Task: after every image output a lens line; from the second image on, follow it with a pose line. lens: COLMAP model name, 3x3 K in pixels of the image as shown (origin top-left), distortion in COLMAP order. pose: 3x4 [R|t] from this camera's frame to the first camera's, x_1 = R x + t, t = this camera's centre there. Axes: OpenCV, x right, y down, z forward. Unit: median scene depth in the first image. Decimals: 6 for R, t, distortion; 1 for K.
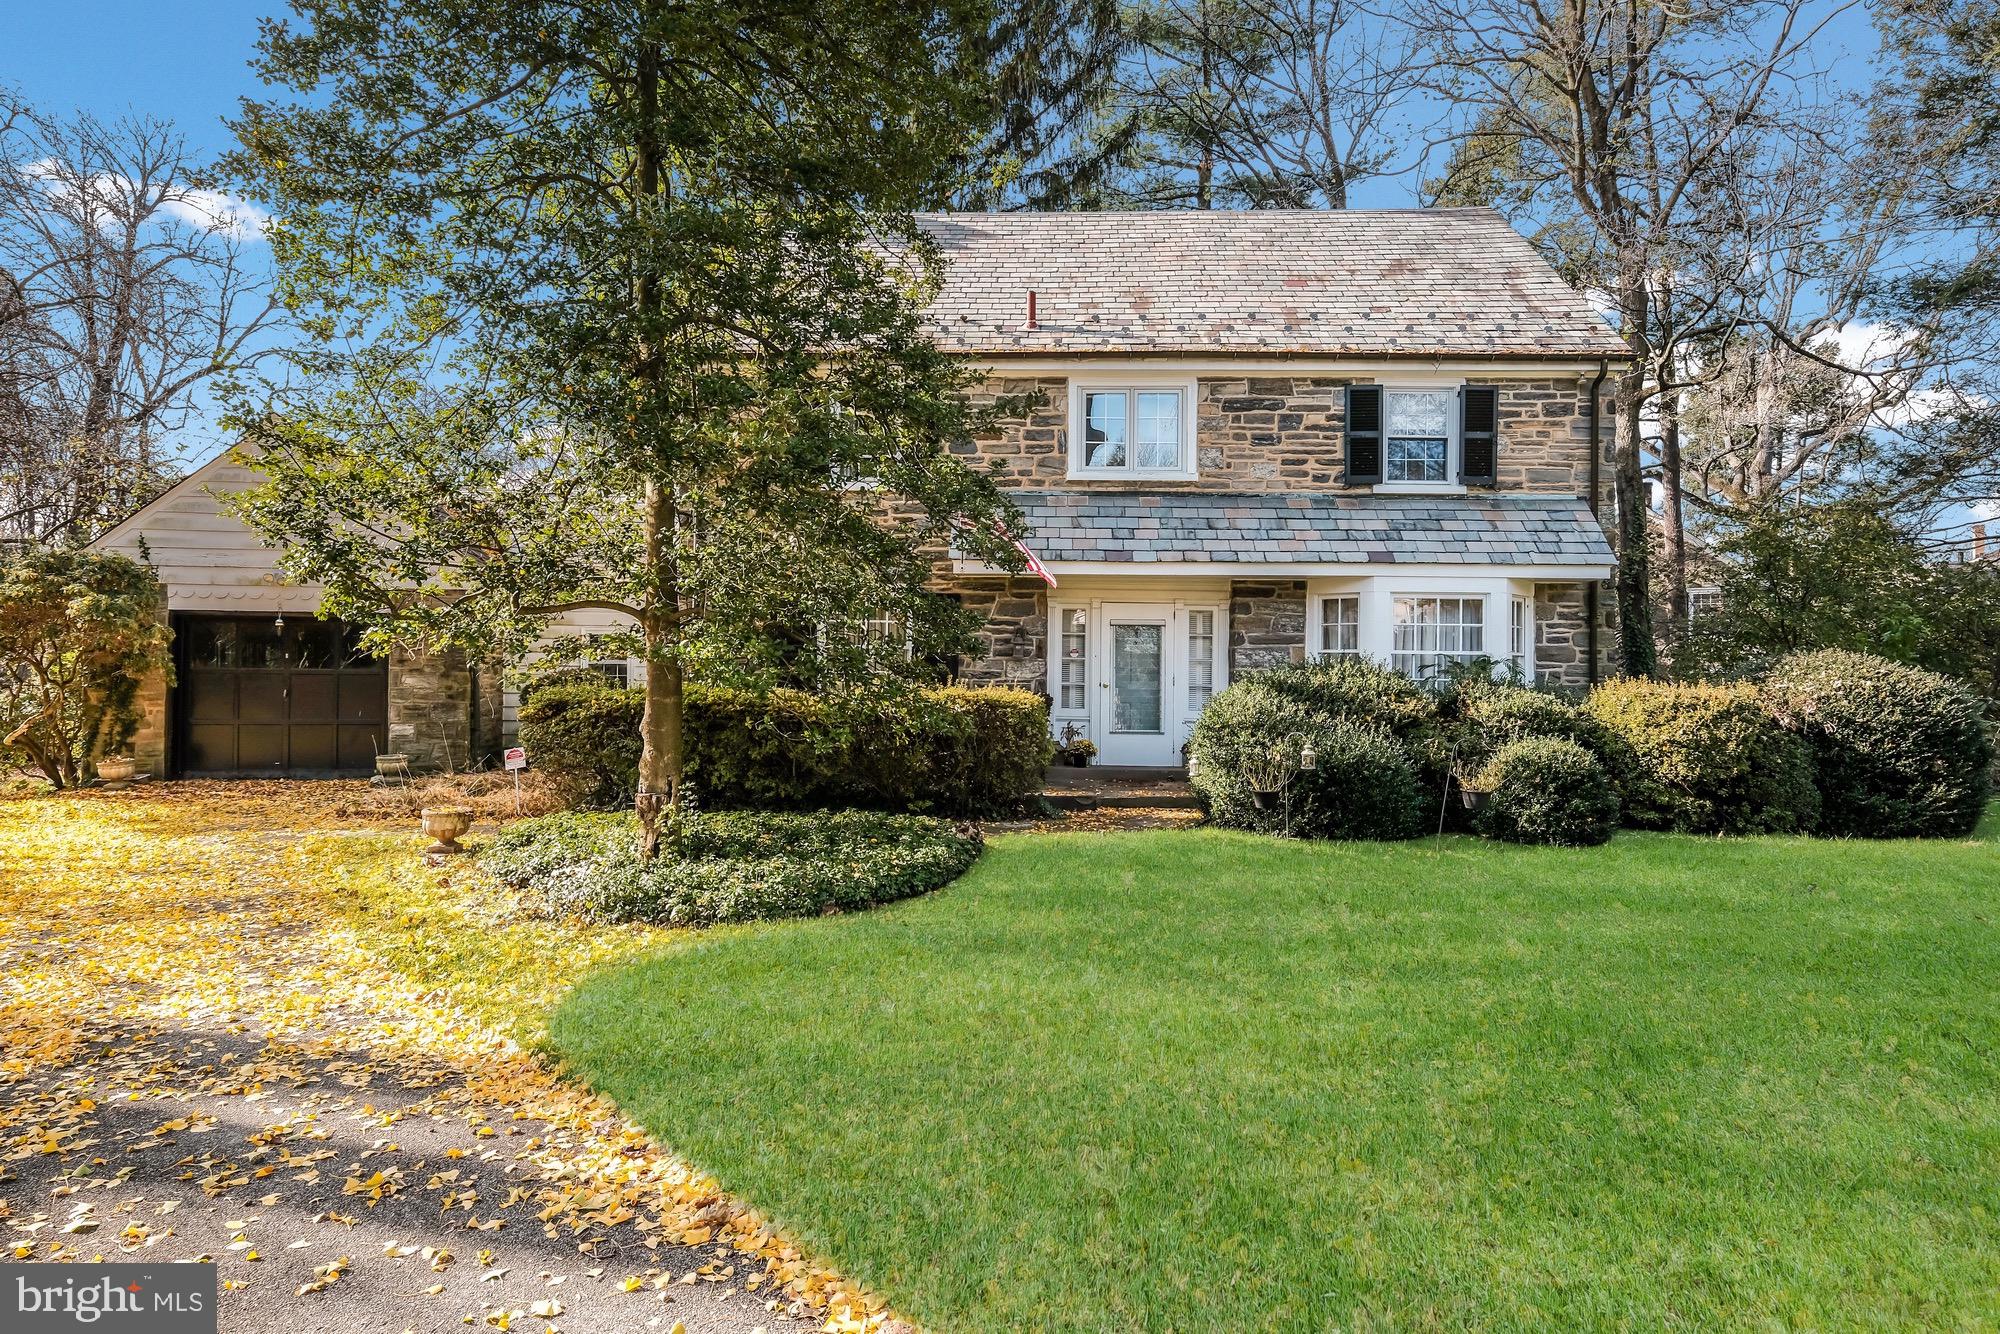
lens RADIAL K [[1077.7, 0, 995.3], [0, 1077.7, 669.5], [0, 0, 1]] dist [0.002952, -0.001457]
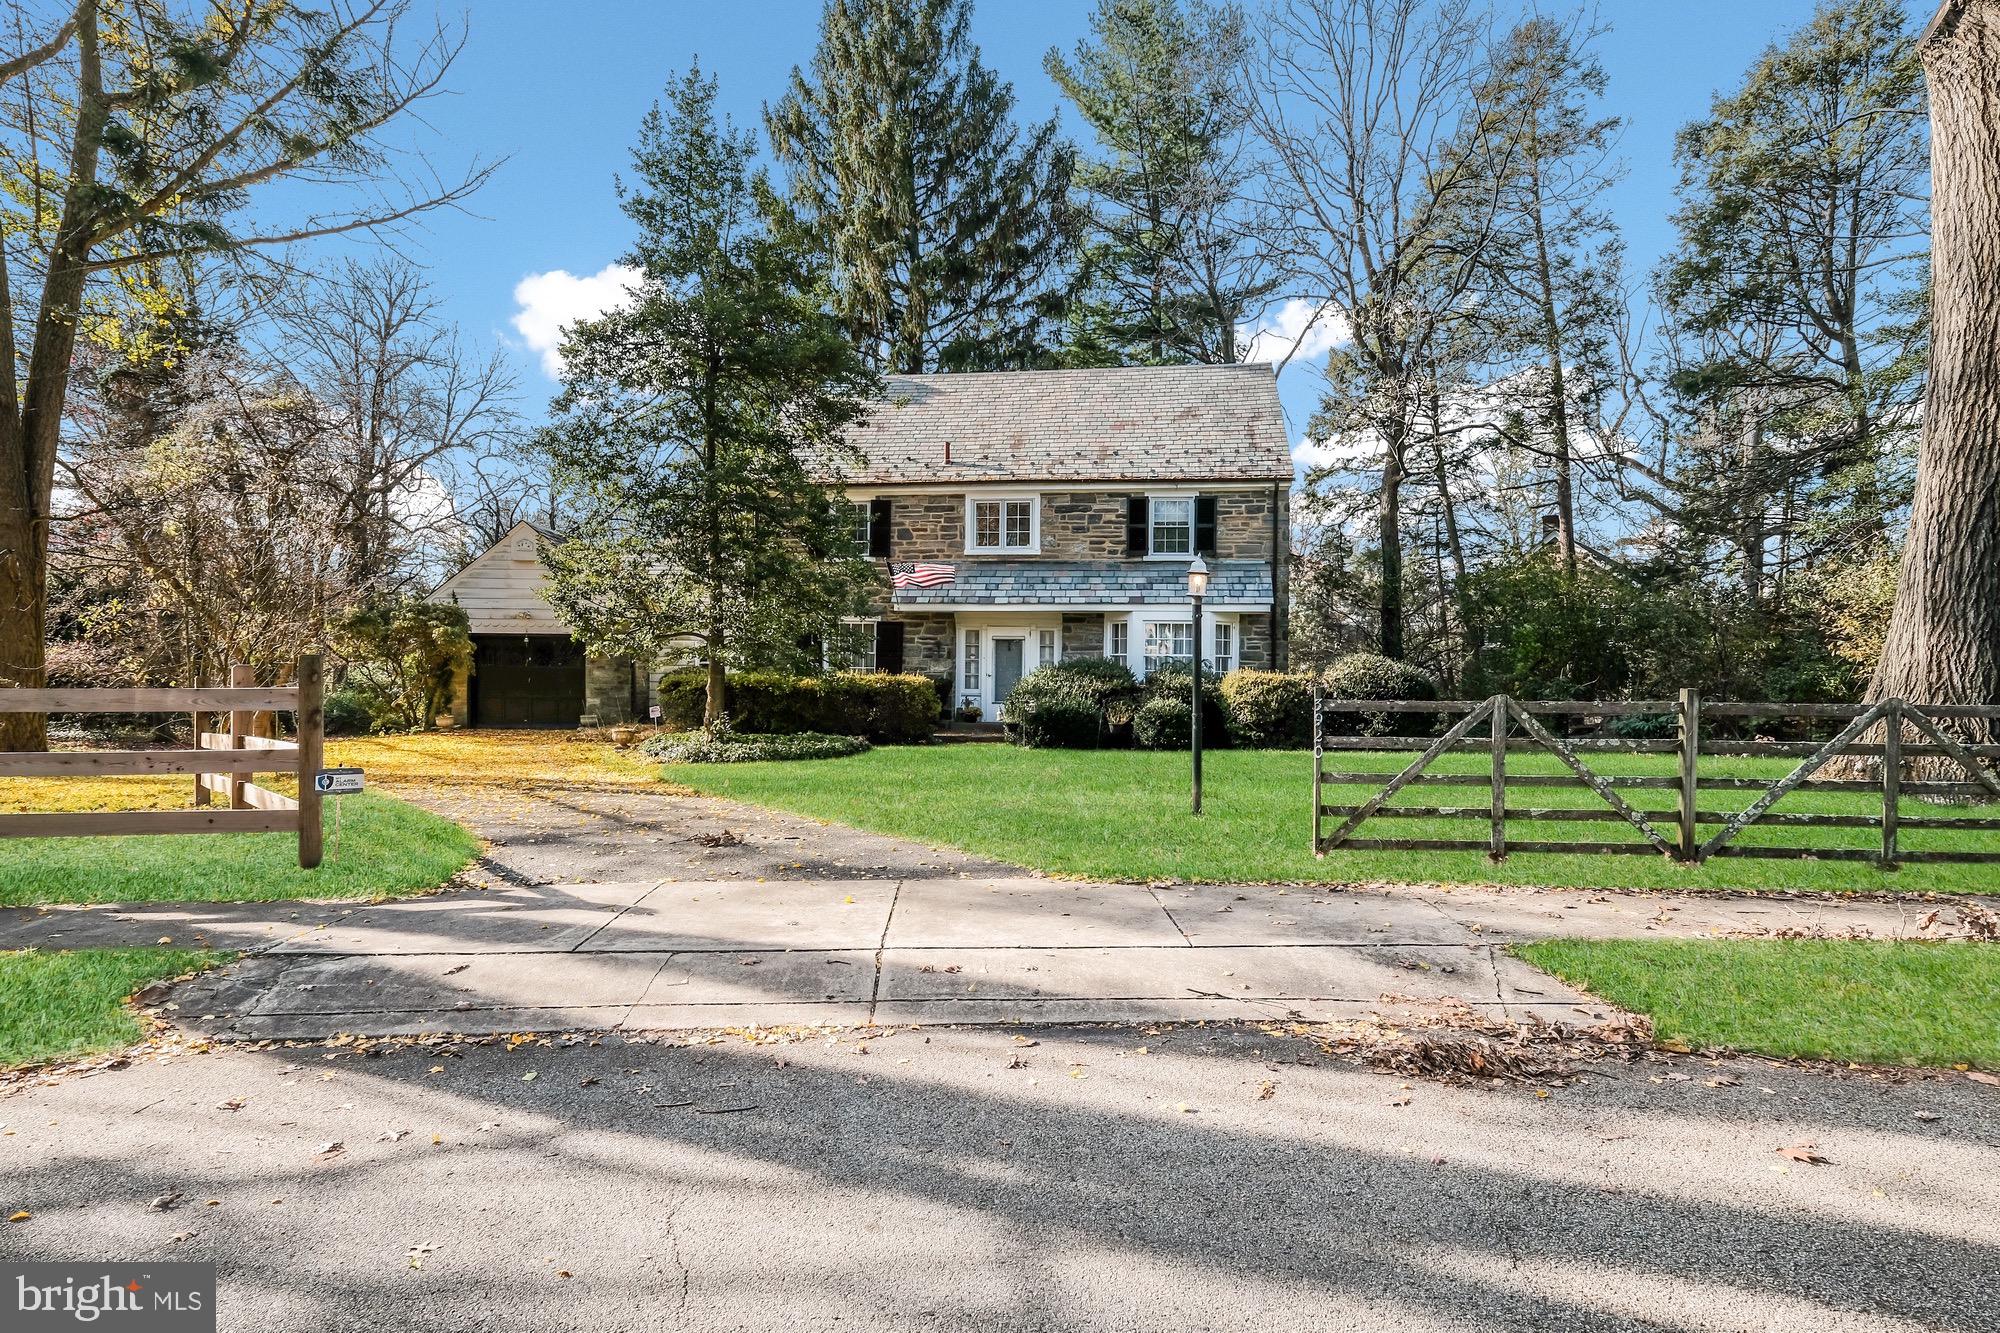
lens RADIAL K [[1038.4, 0, 1002.2], [0, 1038.4, 700.5], [0, 0, 1]] dist [-0.000091, 0.000239]
pose [[0.994657, 0.002324, -0.103213, 0.299945], [0.000145, 0.999714, 0.023907, 0.016029], [0.103239, -0.023794, 0.994372, -0.643698]]
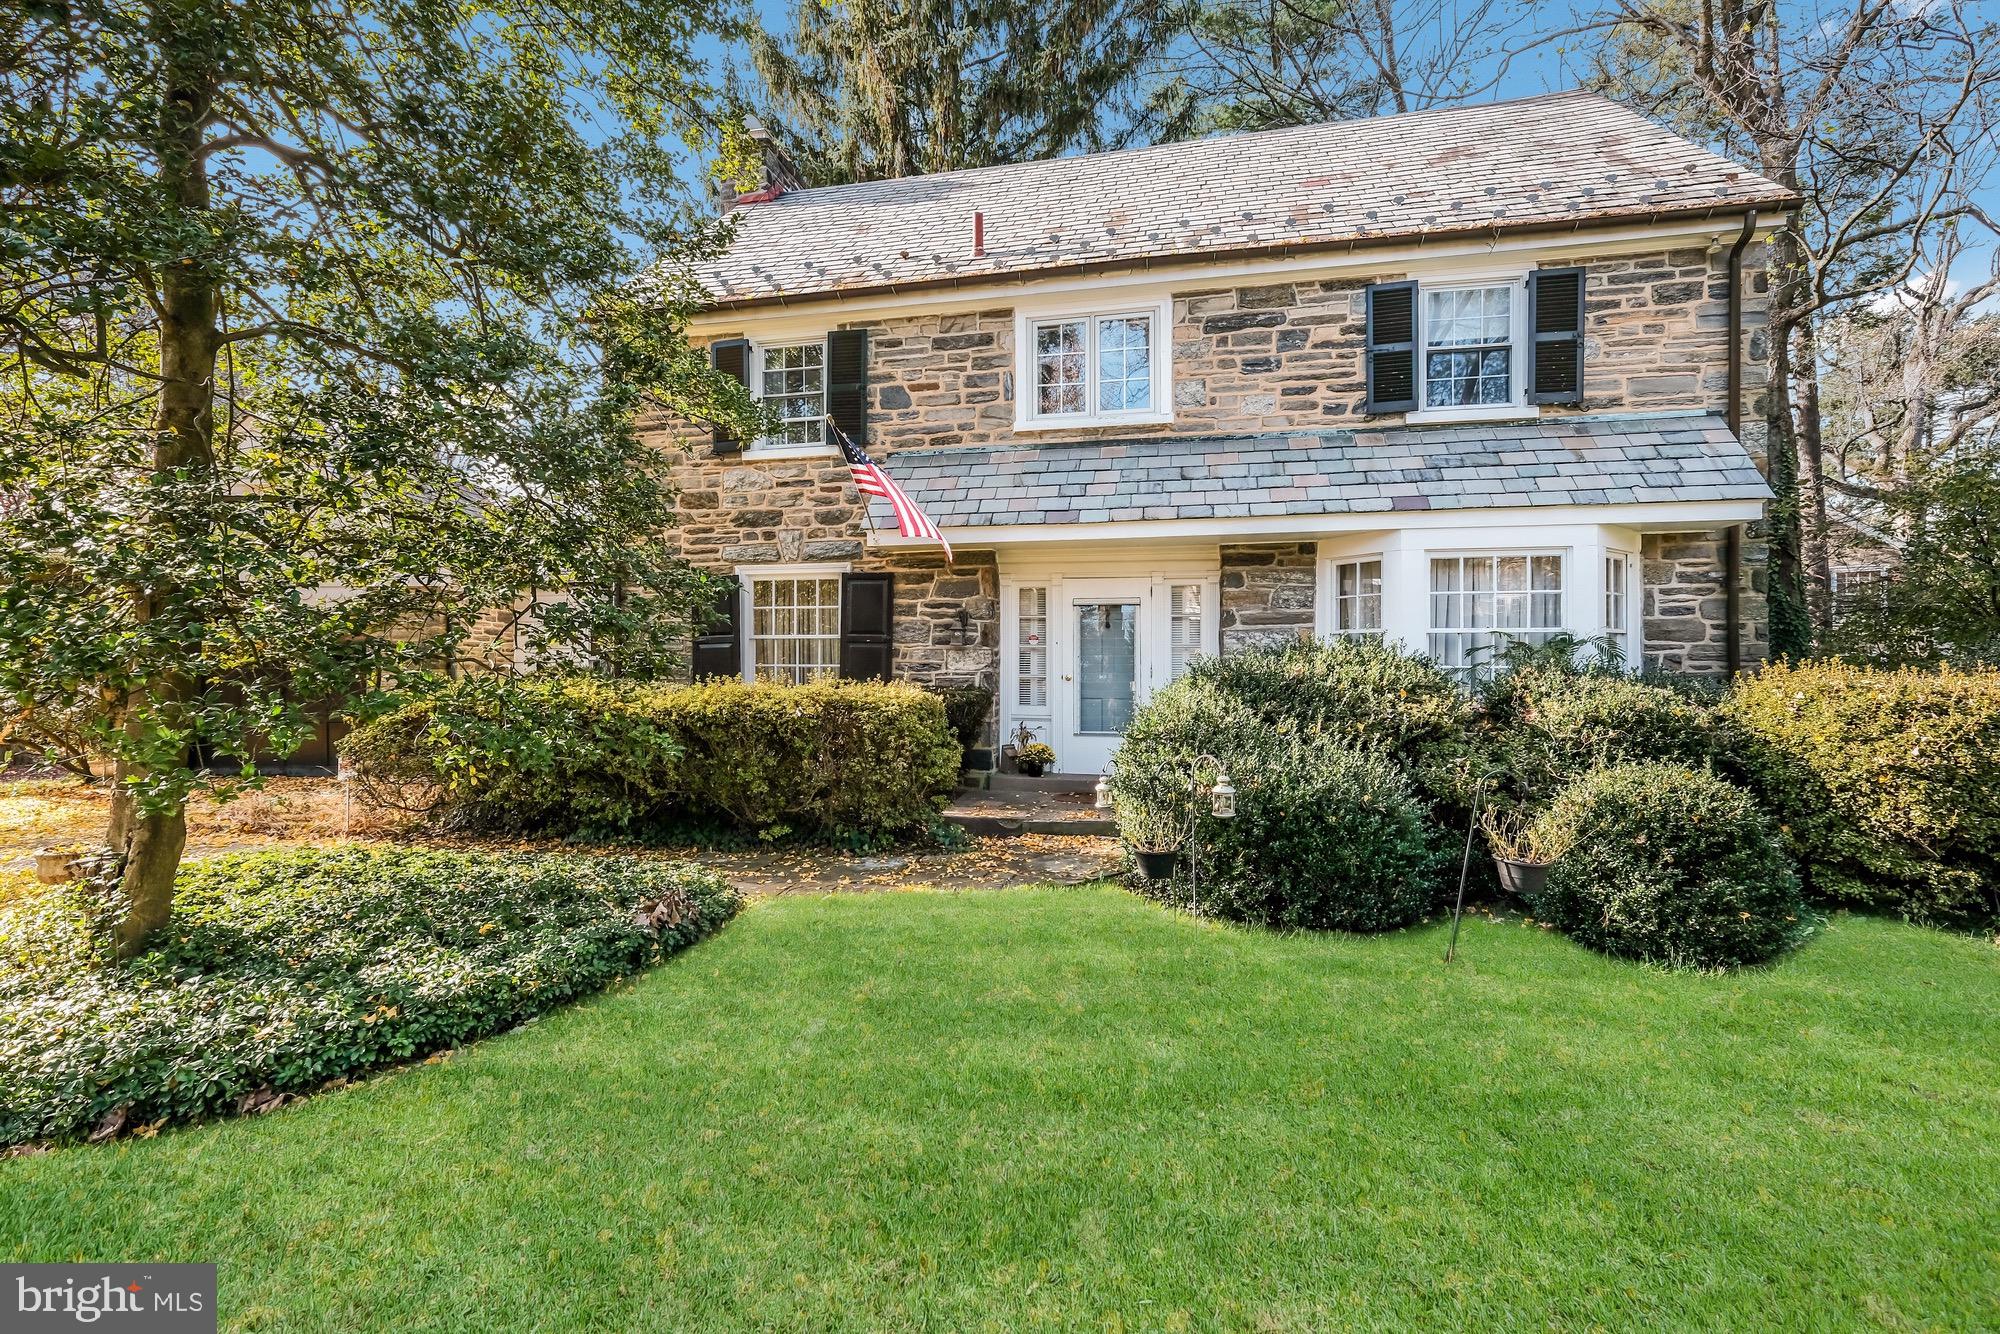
lens RADIAL K [[871.6, 0, 1000.5], [0, 871.6, 671.2], [0, 0, 1]] dist [0.001594, 0.001192]
pose [[0.984205, -0.009954, -0.176753, 0.175299], [0.011731, 0.999891, 0.009009, 0.002776], [0.176643, -0.010941, 0.984214, 0.338682]]
